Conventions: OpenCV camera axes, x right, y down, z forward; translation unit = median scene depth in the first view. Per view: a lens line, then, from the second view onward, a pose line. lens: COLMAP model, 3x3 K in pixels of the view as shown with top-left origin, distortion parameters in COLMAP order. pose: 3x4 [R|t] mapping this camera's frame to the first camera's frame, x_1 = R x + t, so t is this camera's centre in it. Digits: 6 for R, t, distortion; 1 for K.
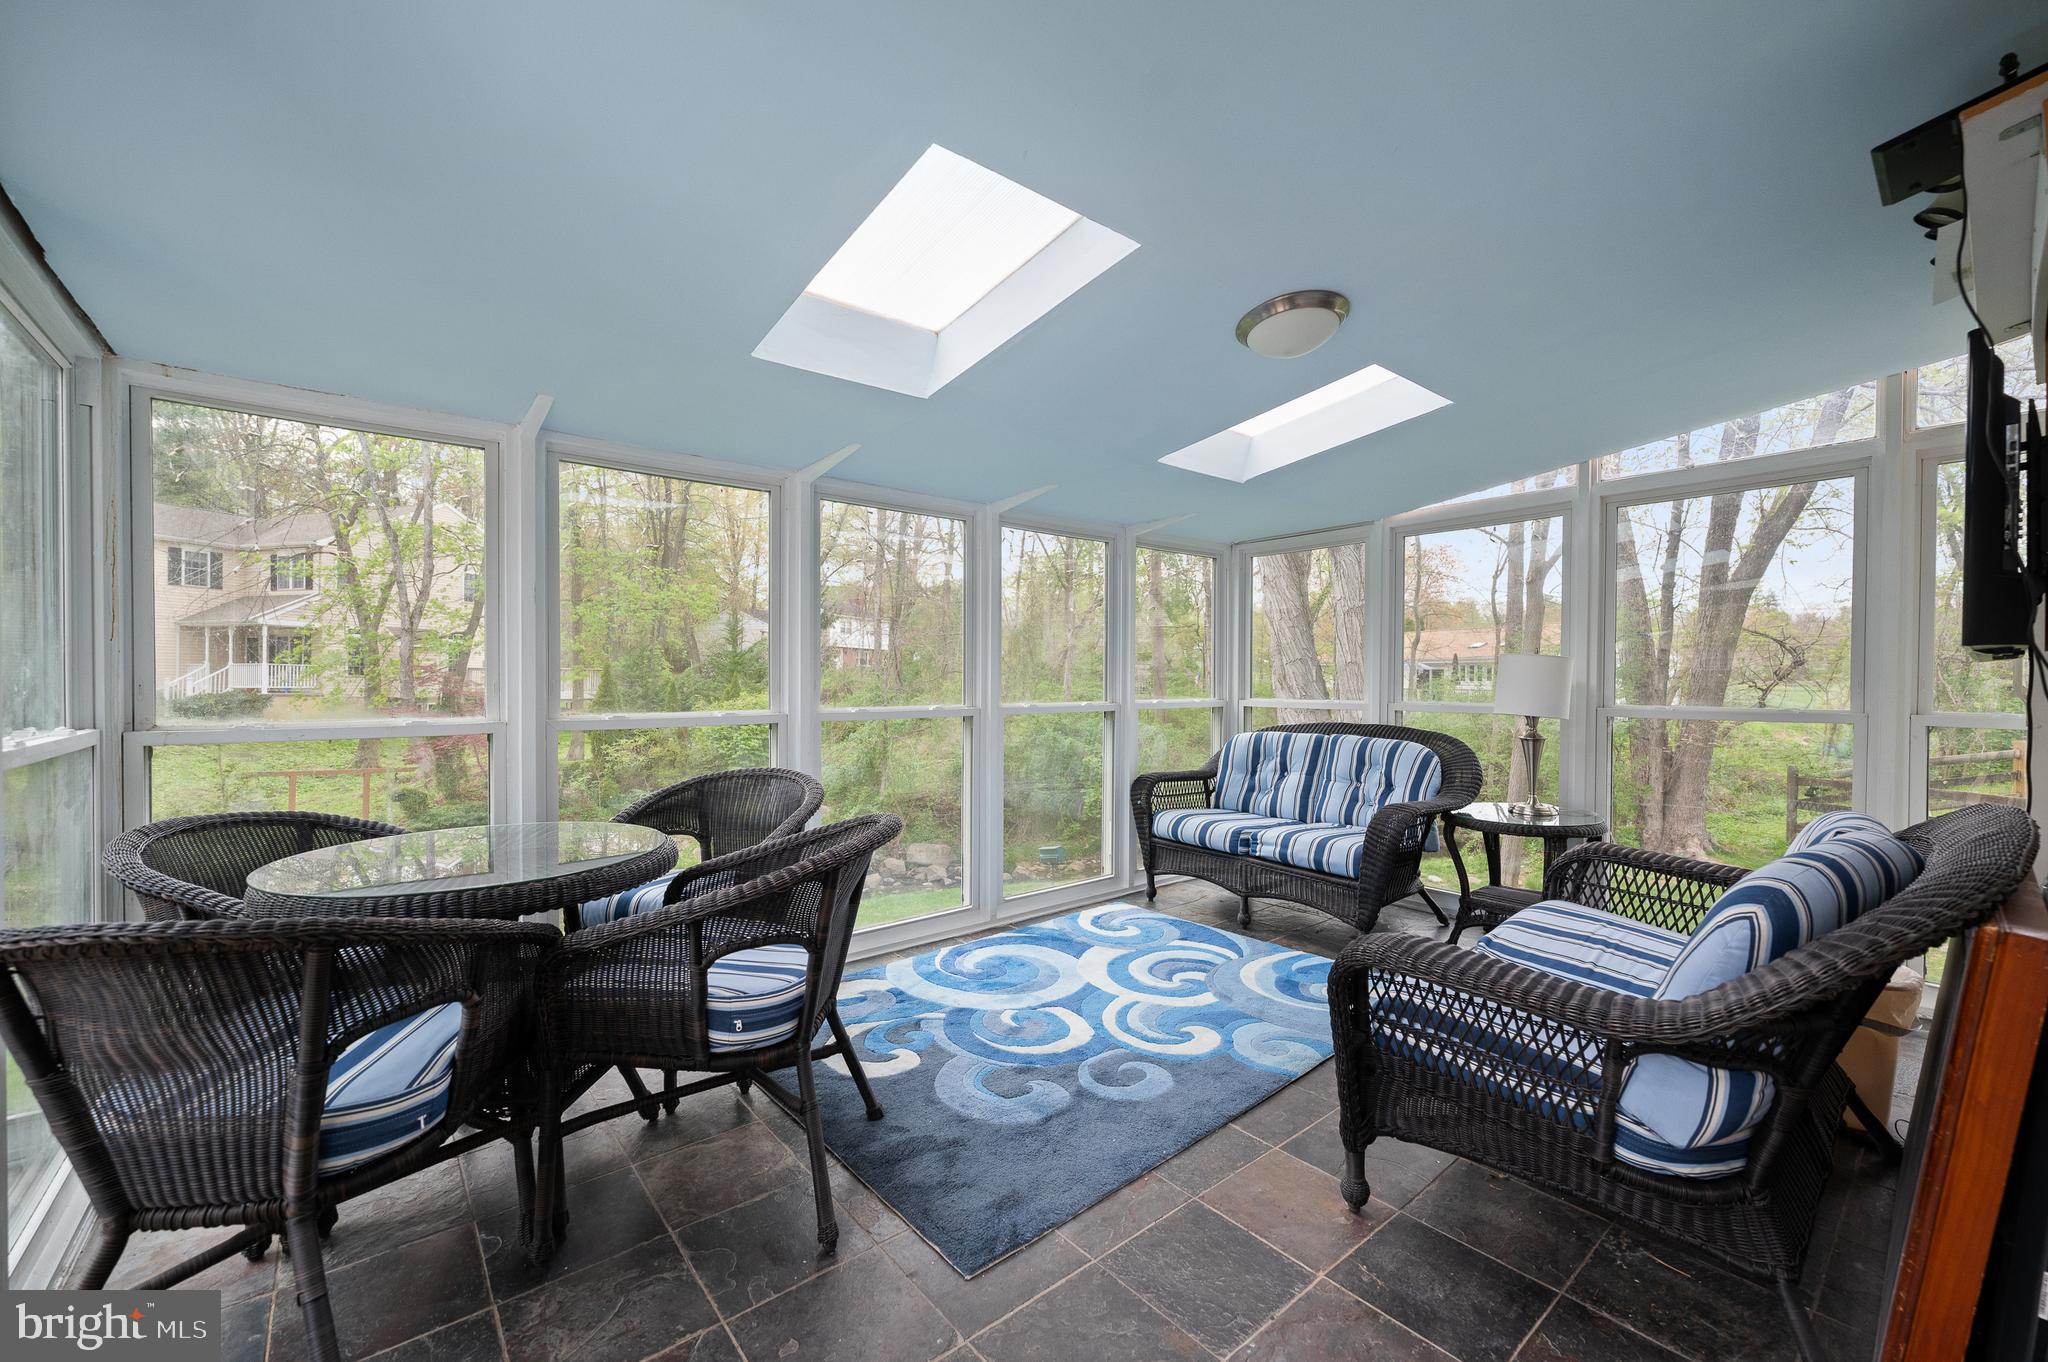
lens RADIAL K [[824.4, 0, 1043.8], [0, 824.4, 674.1], [0, 0, 1]] dist [0.000016, 0.000088]
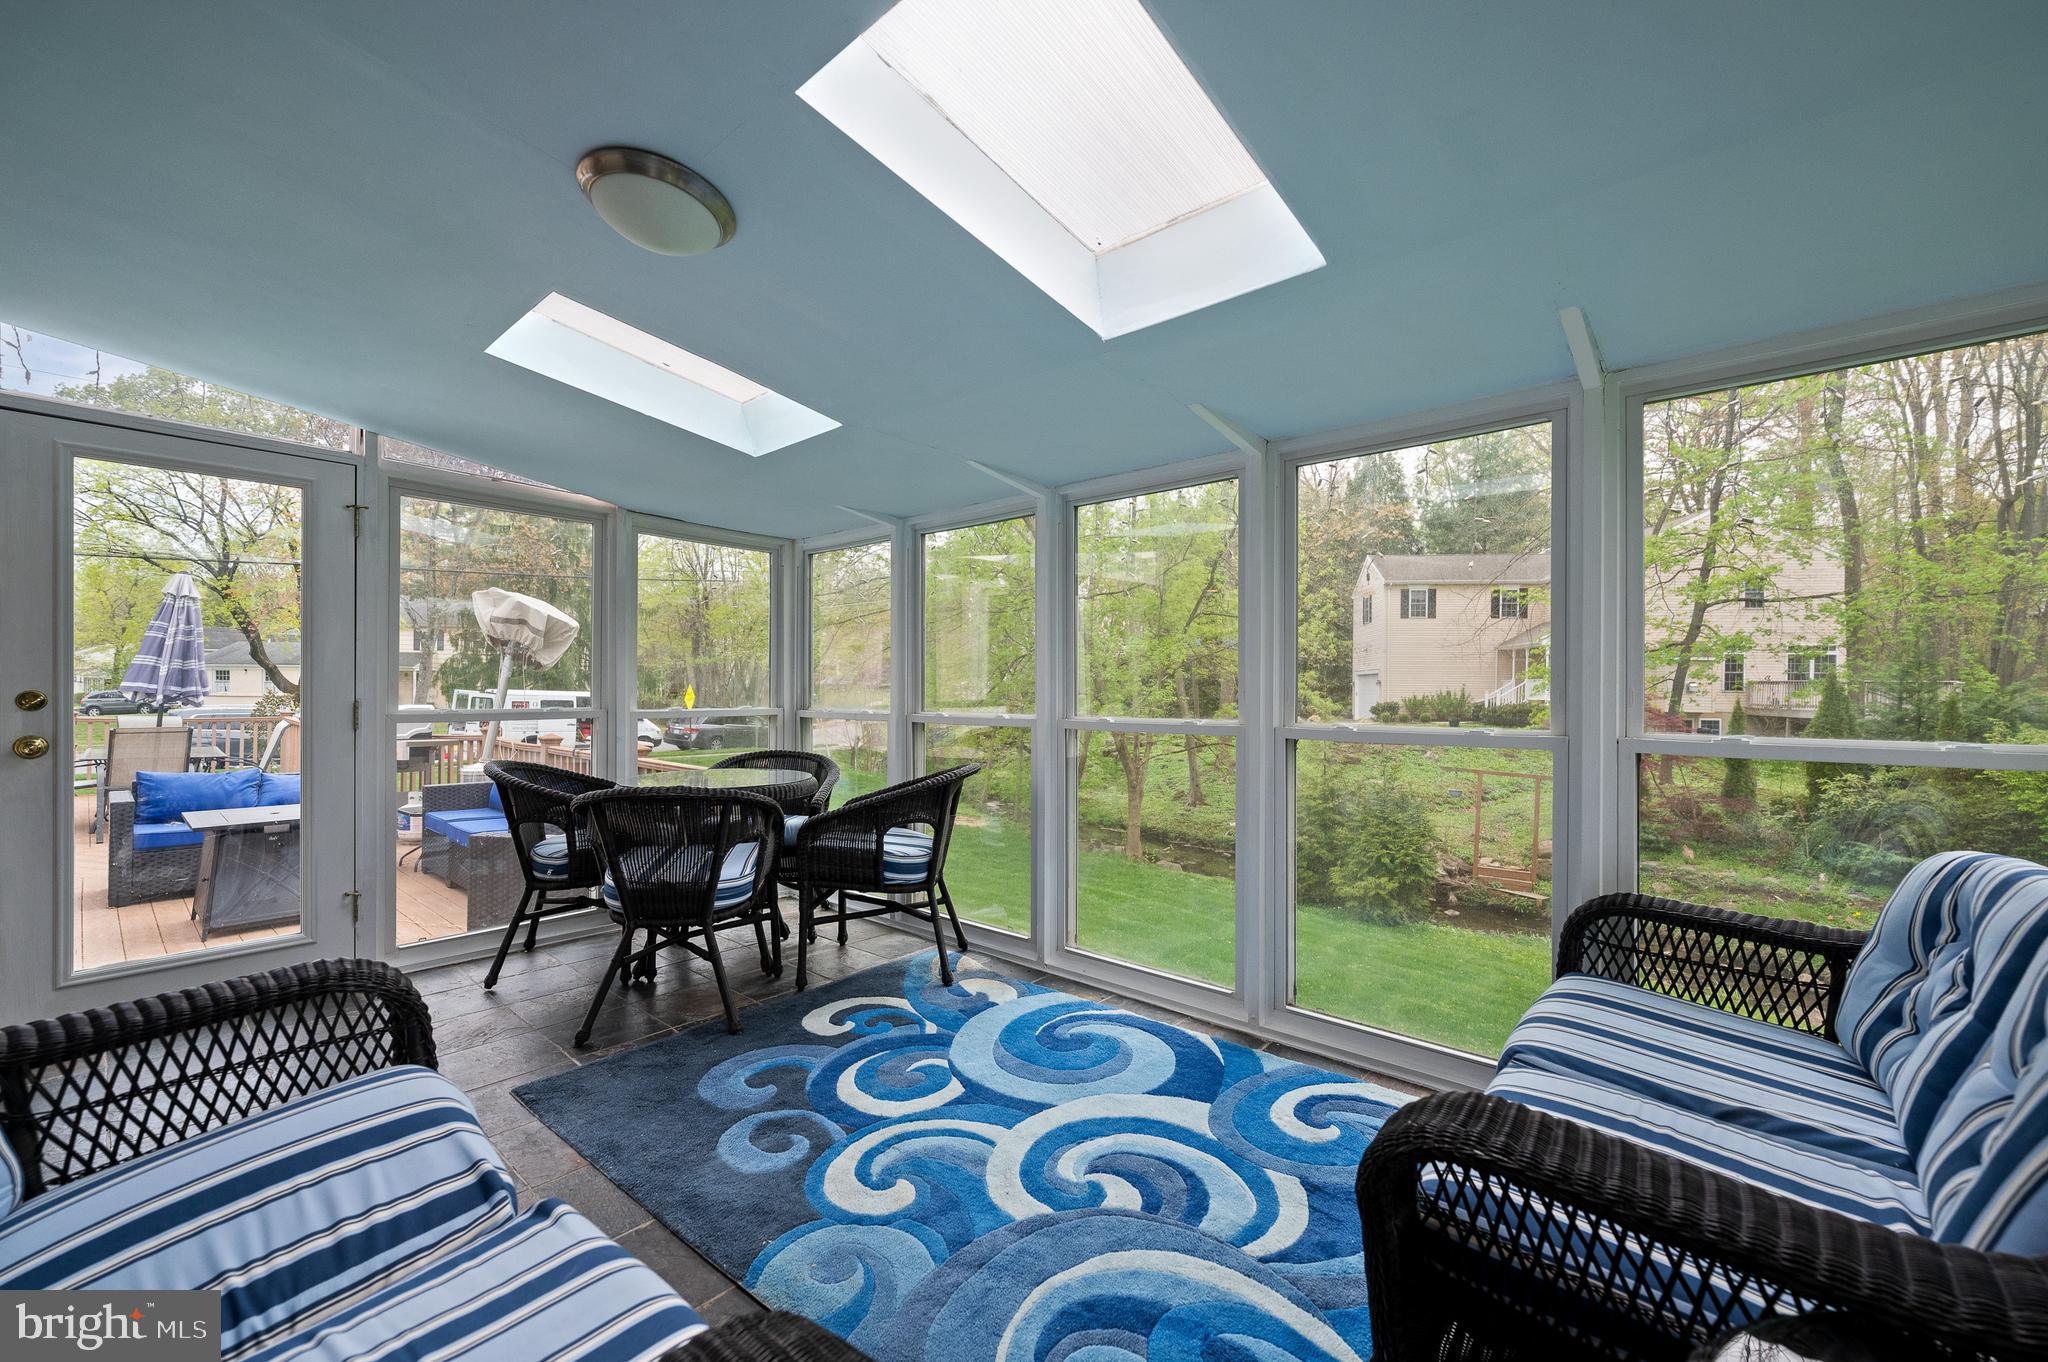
lens RADIAL K [[824.4, 0, 1043.8], [0, 824.4, 674.1], [0, 0, 1]] dist [0.000016, 0.000088]
pose [[0.163577, -0.012470, -0.986452, 0.805506], [-0.005849, 0.999890, -0.013609, 0.002825], [0.986513, 0.007996, 0.163486, 0.900700]]
